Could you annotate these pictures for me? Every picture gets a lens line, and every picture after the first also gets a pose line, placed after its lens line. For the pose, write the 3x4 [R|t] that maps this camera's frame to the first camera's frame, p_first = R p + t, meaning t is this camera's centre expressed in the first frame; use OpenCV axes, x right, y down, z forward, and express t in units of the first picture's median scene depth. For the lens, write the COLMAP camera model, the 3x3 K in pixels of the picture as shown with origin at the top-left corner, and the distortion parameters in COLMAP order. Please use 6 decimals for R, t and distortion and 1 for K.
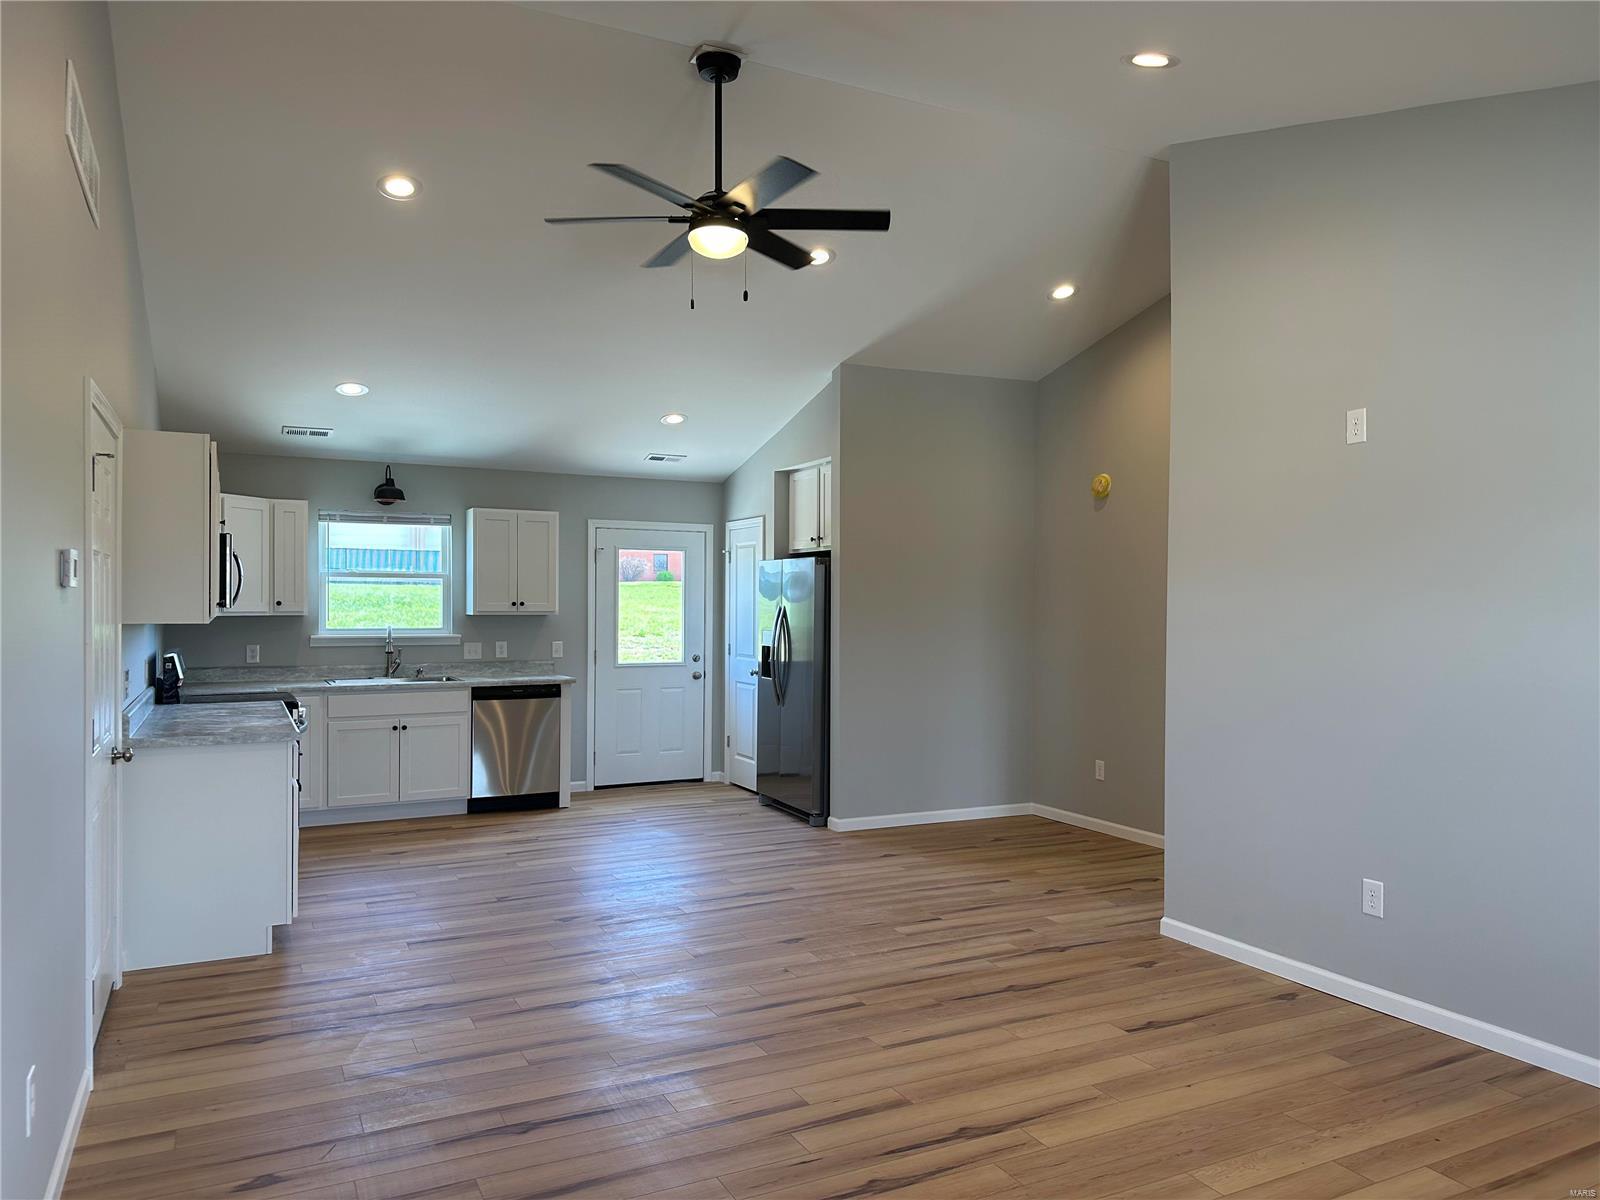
lens RADIAL K [[1114.8, 0, 803.1], [0, 1114.8, 608.1], [0, 0, 1]] dist [0.095204, -0.129679]
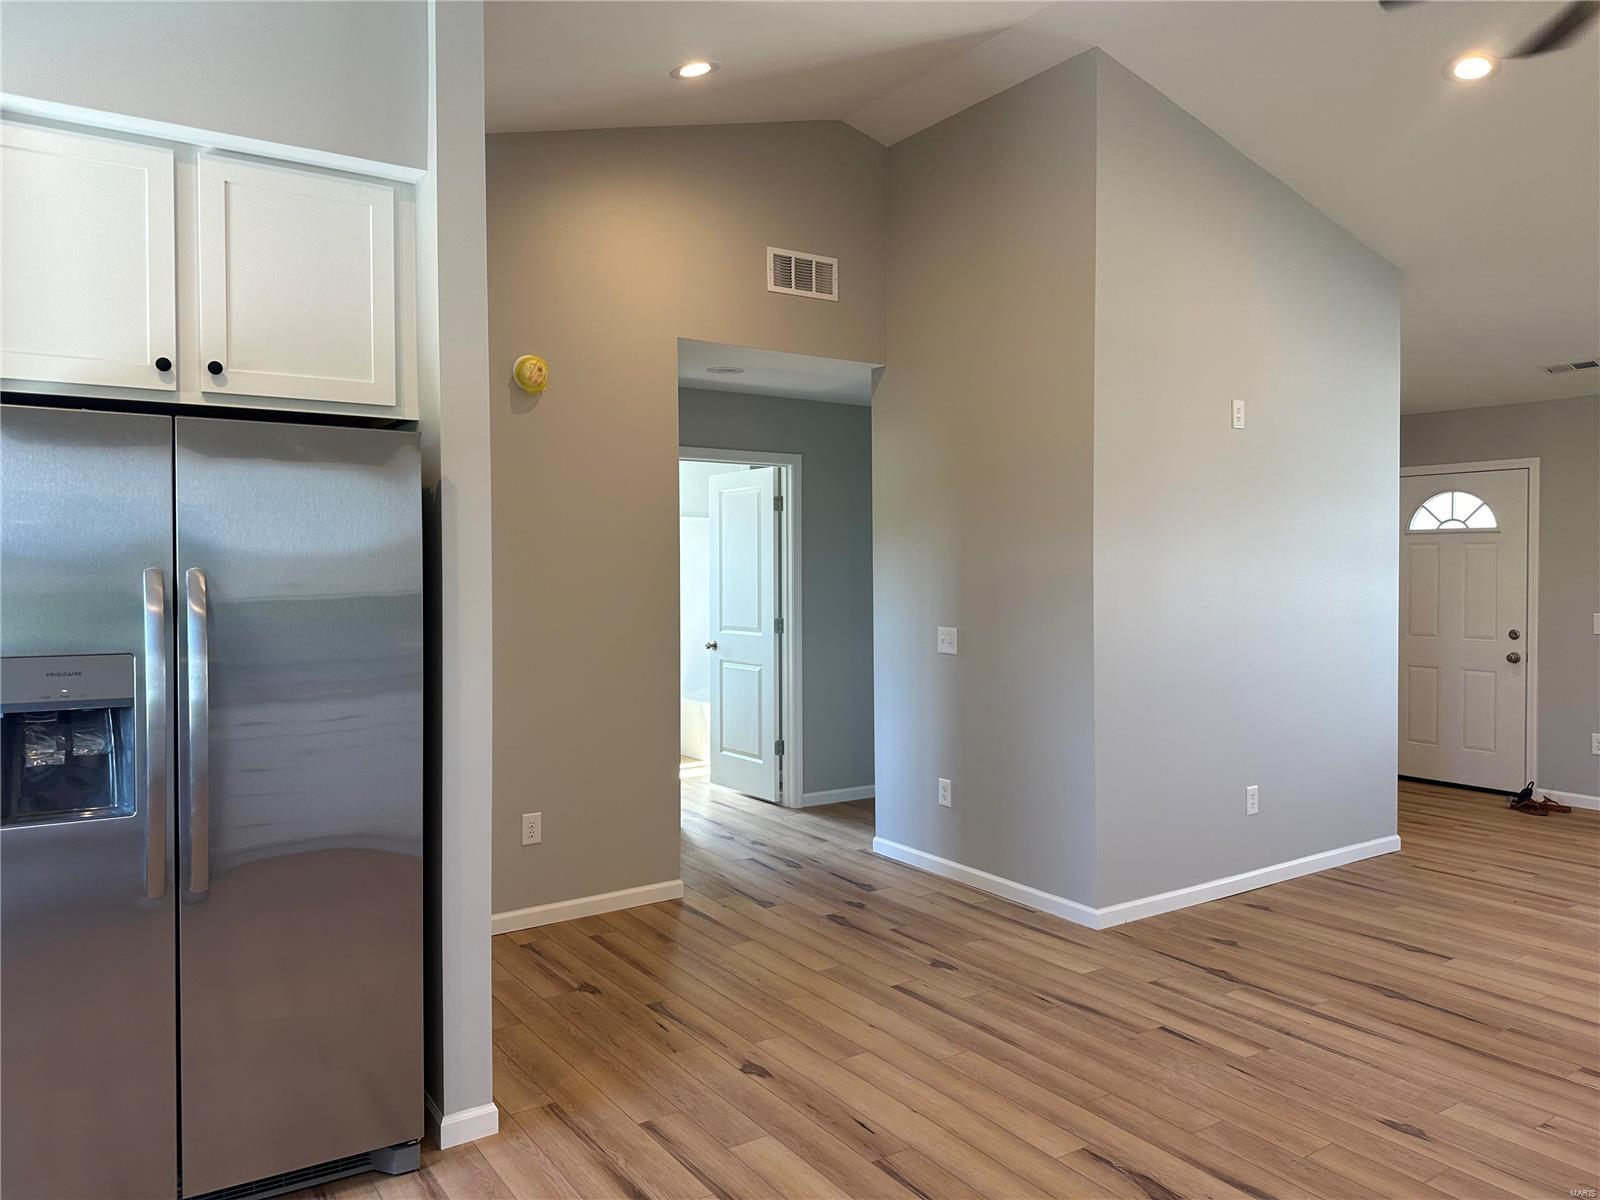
lens RADIAL K [[1118.8, 0, 800.0], [0, 1118.8, 600.0], [0, 0, 1]] dist [0.001458, 0.001097]
pose [[-0.116409, -0.029299, 0.992769, -0.347087], [0.006061, 0.999525, 0.030209, -0.002020], [-0.993183, 0.009534, -0.116176, 0.870984]]
